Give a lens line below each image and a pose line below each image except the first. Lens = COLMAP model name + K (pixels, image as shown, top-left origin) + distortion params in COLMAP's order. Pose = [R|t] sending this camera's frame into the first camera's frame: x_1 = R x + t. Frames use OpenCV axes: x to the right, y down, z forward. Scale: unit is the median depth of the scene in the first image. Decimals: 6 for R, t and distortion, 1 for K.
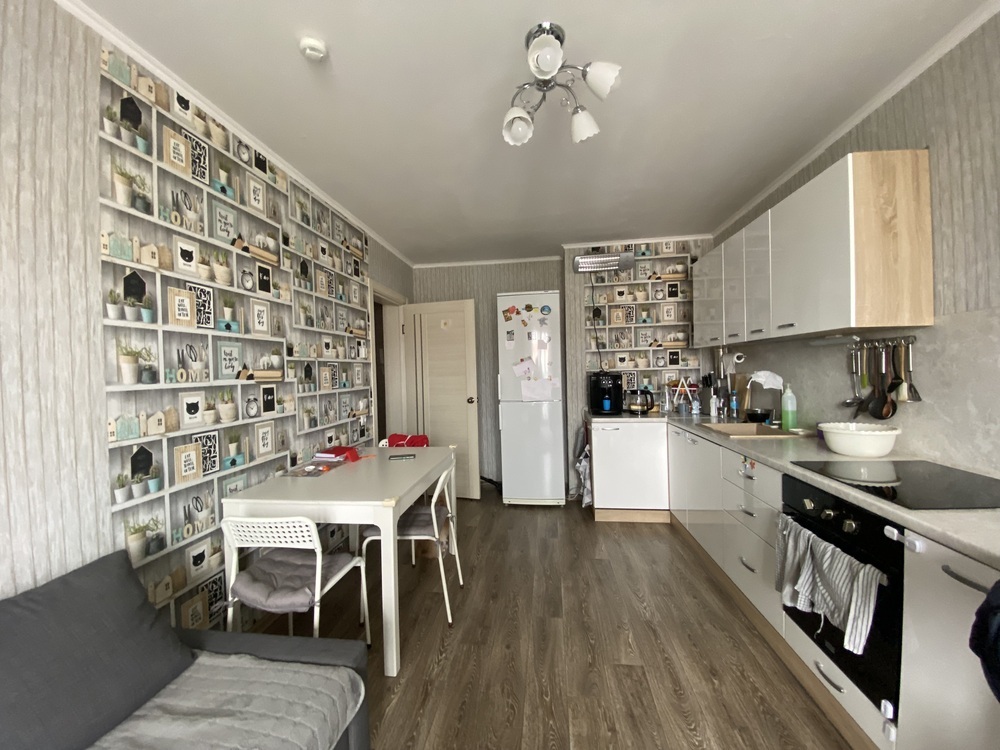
lens RADIAL K [[407.7, 0, 495.8], [0, 407.7, 373.5], [0, 0, 1]] dist [0.037753, -0.030438]
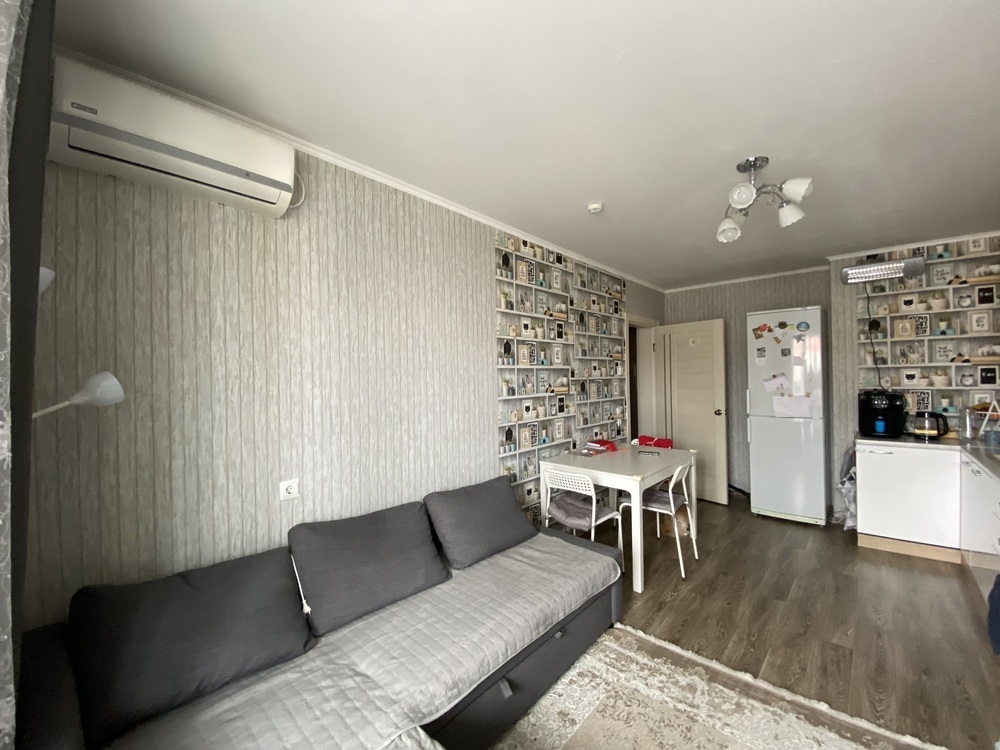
lens RADIAL K [[407.7, 0, 495.8], [0, 407.7, 373.5], [0, 0, 1]] dist [0.037753, -0.030438]
pose [[0.821029, 0.008892, -0.570818, 0.137047], [-0.011410, 0.999935, -0.000834, -0.052216], [0.570773, 0.007198, 0.821077, -0.425245]]
